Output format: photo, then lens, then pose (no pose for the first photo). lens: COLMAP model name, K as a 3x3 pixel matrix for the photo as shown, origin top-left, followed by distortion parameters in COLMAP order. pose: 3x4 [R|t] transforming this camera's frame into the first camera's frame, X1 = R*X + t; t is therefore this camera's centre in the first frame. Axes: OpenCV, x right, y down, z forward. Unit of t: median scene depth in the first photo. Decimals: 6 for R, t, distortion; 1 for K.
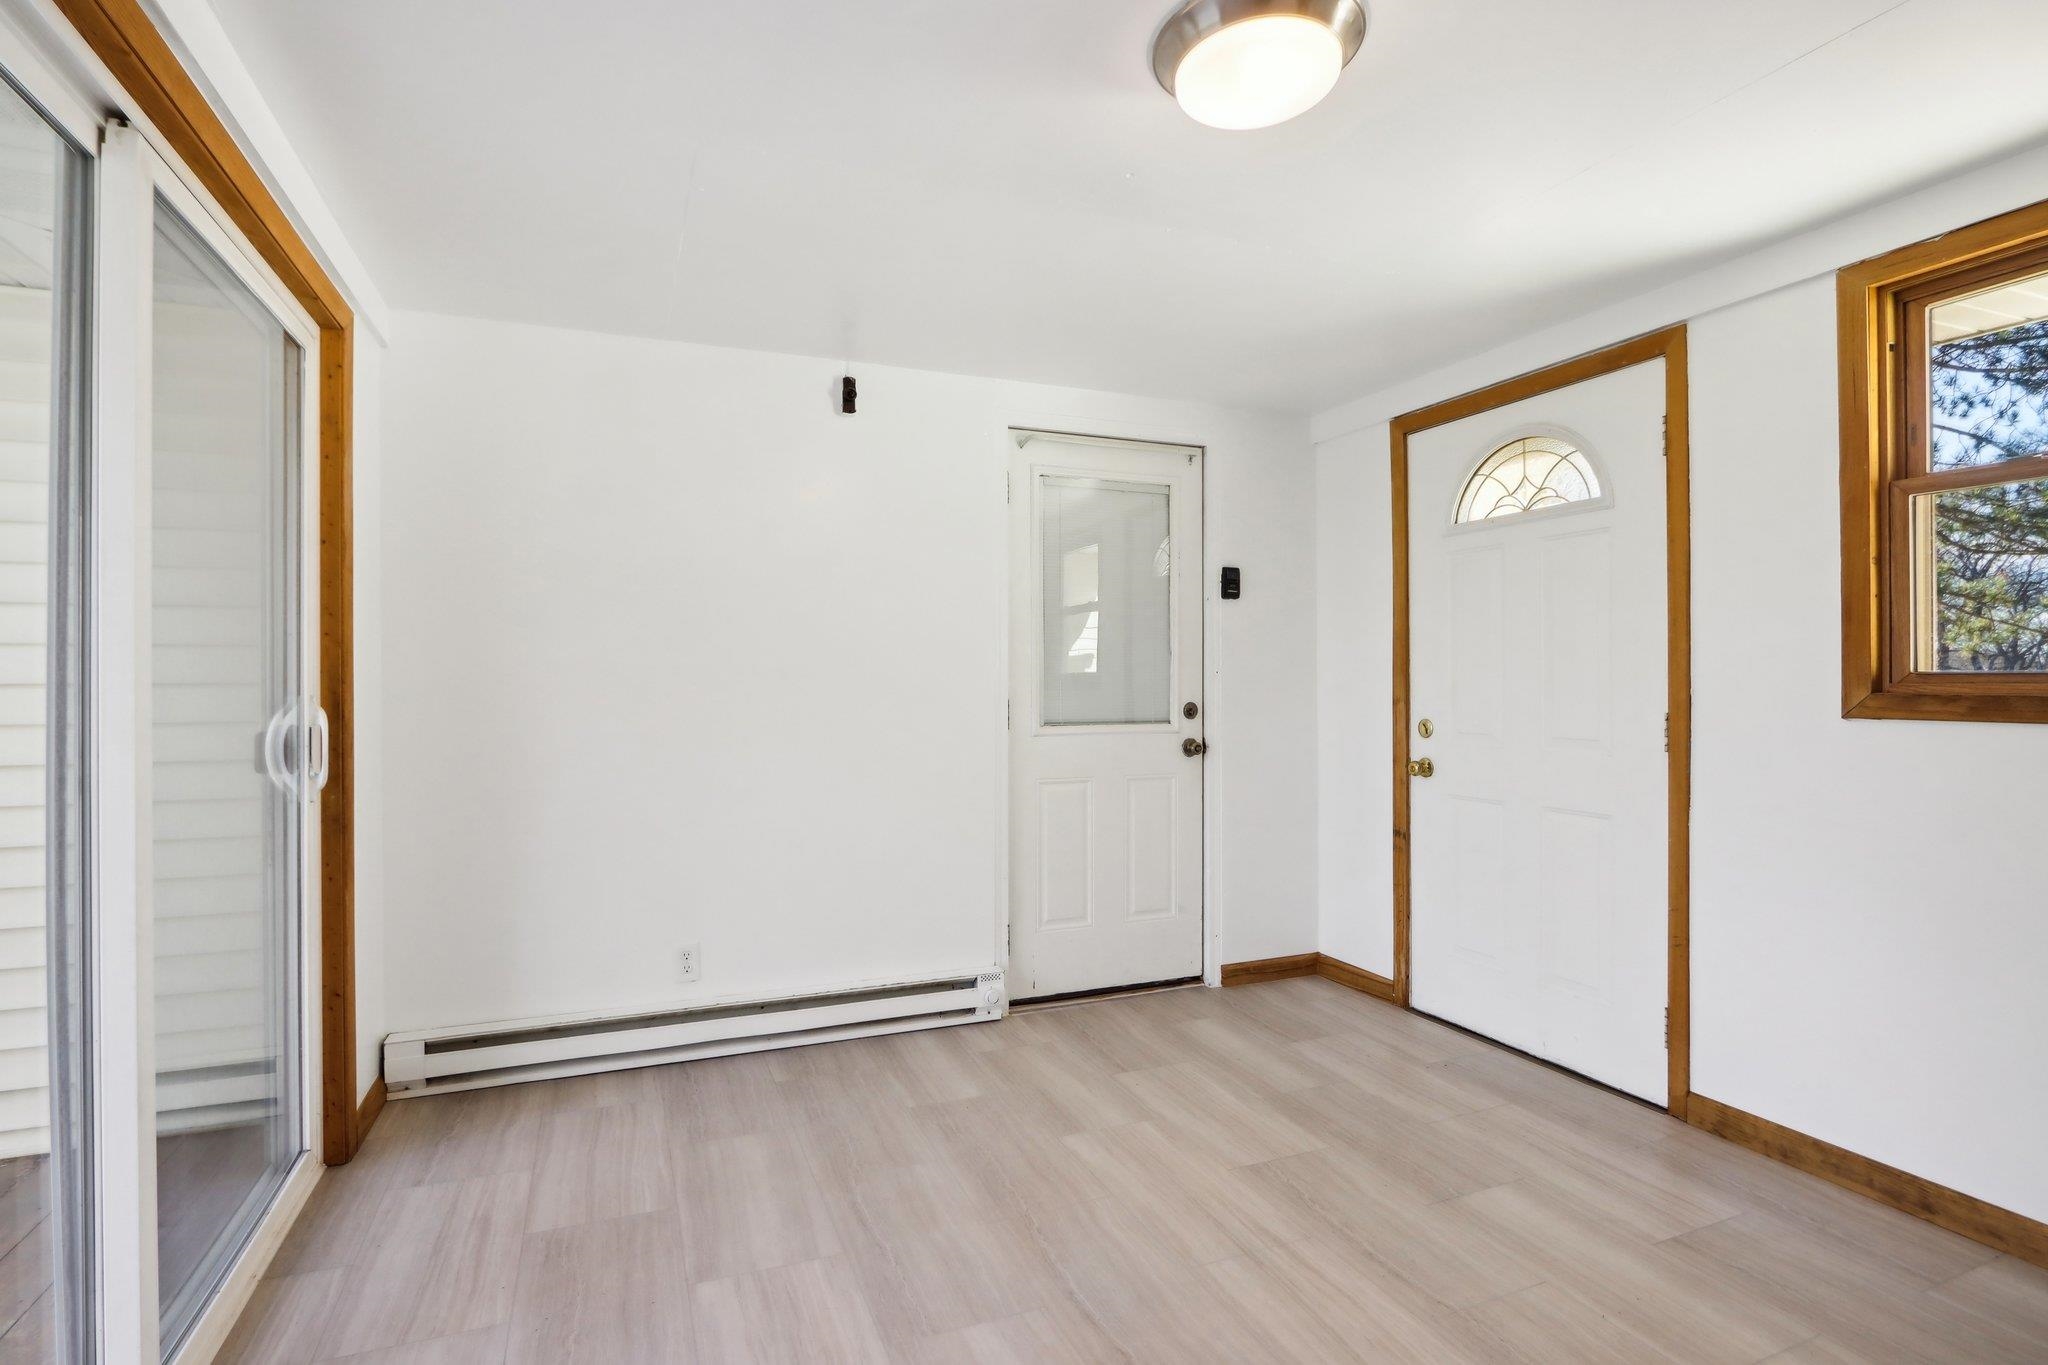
lens RADIAL K [[974.4, 0, 990.2], [0, 974.4, 685.6], [0, 0, 1]] dist [-0.017154, 0.001323]
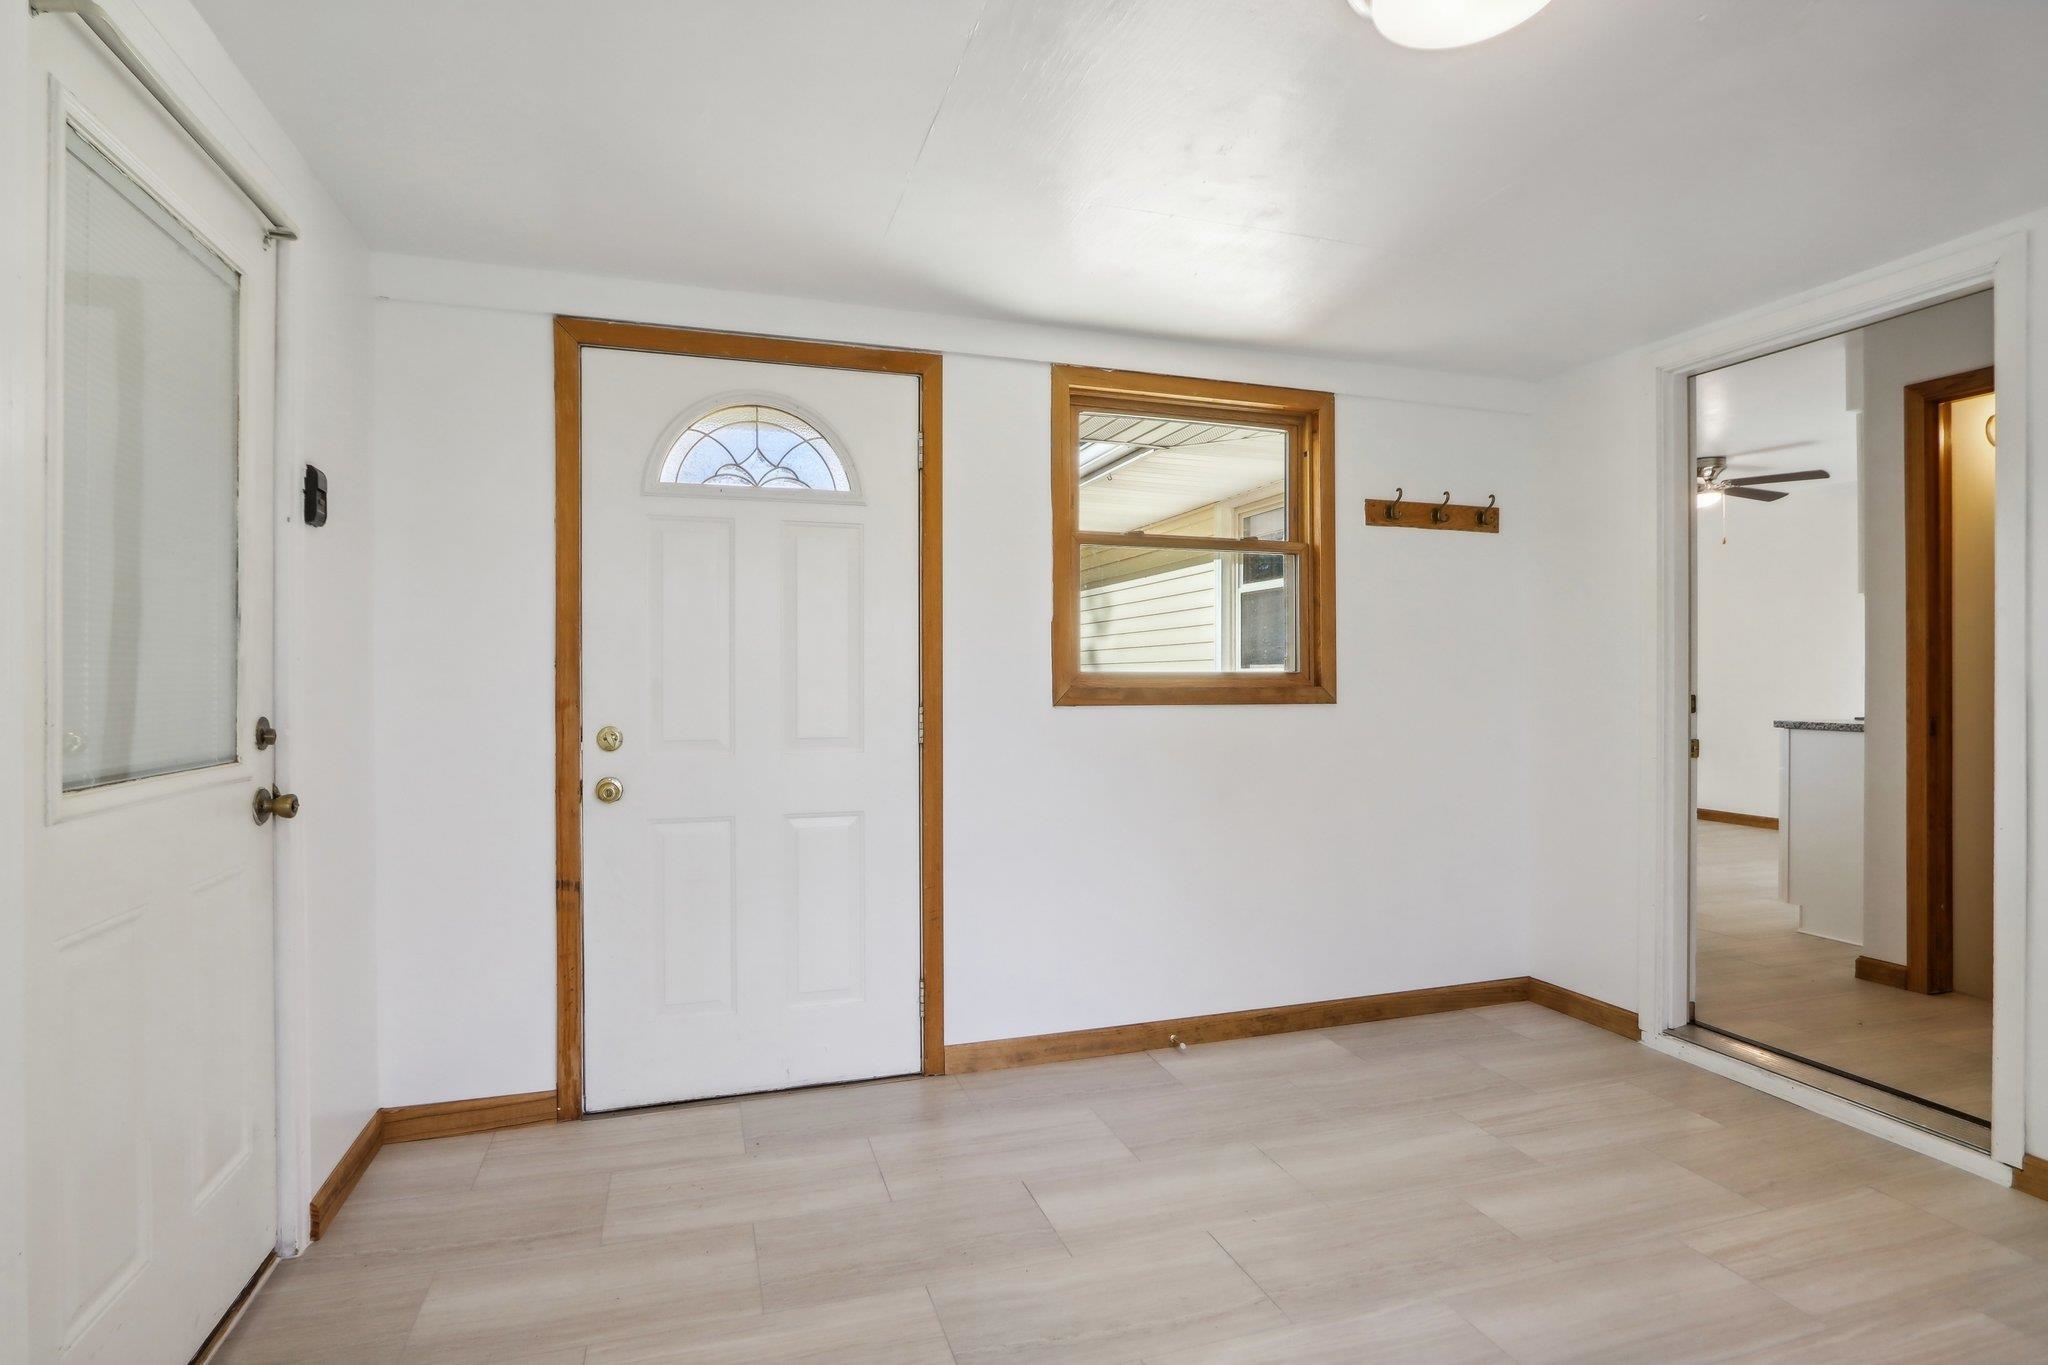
lens RADIAL K [[974.4, 0, 990.2], [0, 974.4, 685.6], [0, 0, 1]] dist [-0.017154, 0.001323]
pose [[0.078062, -0.004998, 0.996936, -0.328024], [0.003454, 0.999983, 0.004742, -0.000776], [-0.996943, 0.003074, 0.078078, 0.722495]]
